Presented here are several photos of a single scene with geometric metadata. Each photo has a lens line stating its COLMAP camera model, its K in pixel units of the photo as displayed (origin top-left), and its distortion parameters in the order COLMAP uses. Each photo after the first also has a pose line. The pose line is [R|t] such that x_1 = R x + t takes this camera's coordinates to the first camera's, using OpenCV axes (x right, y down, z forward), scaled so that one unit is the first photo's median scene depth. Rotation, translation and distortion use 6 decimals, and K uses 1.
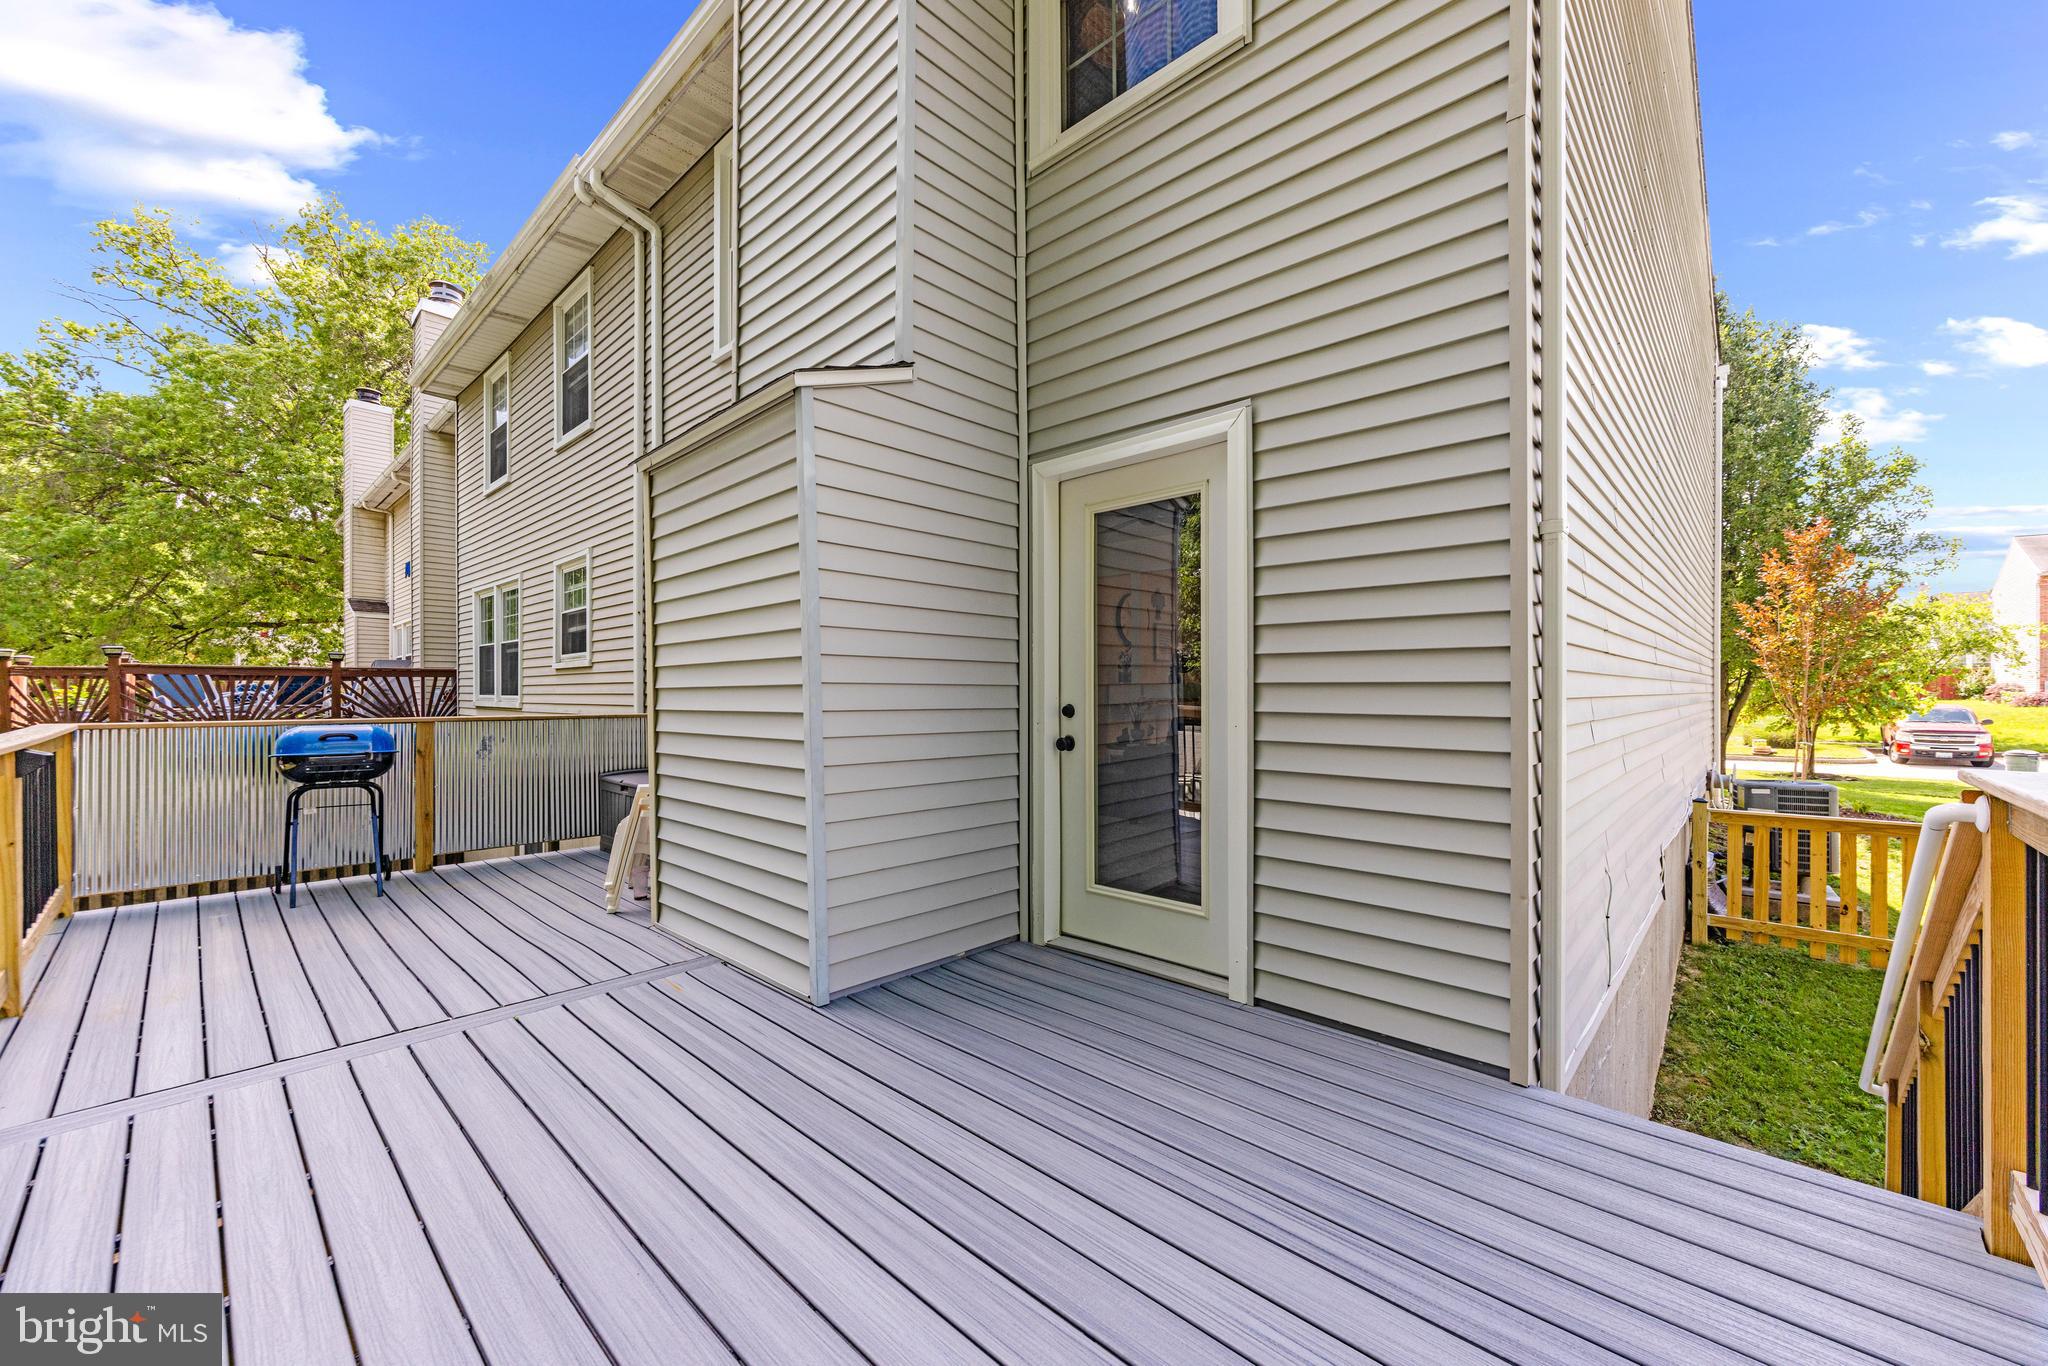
lens RADIAL K [[791.8, 0, 1015.4], [0, 791.8, 682.2], [0, 0, 1]] dist [0.000316, 0.000144]
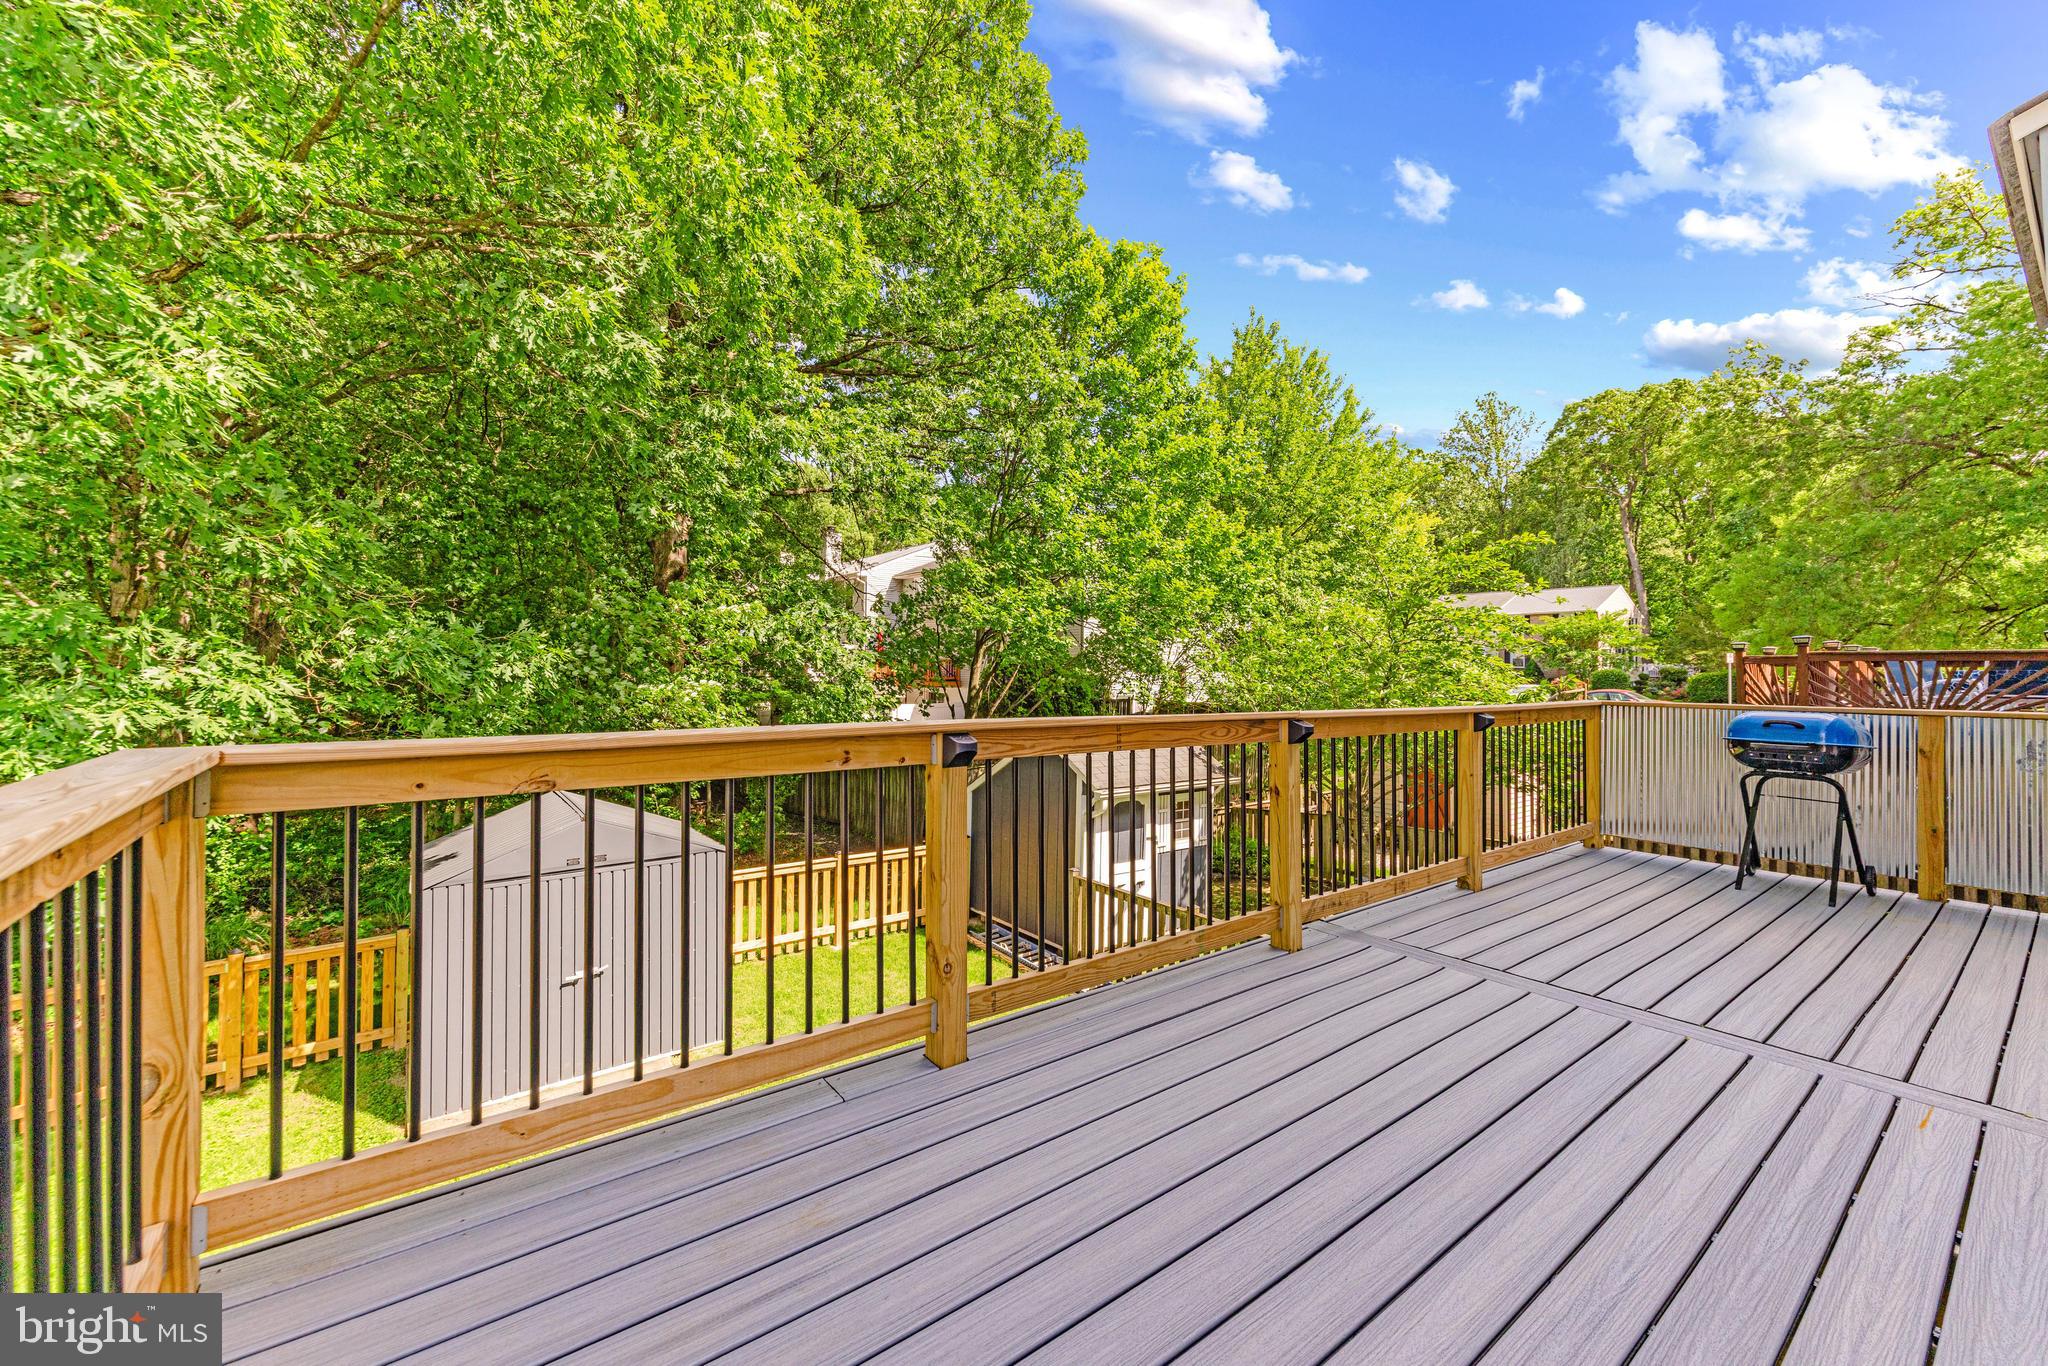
lens RADIAL K [[791.8, 0, 1012.0], [0, 791.8, 679.1], [0, 0, 1]] dist [0.000316, 0.000144]
pose [[-0.168801, 0.005660, -0.985634, 0.228615], [0.006449, 0.999968, 0.004638, 0.003724], [0.985629, -0.005574, -0.168832, 0.236676]]
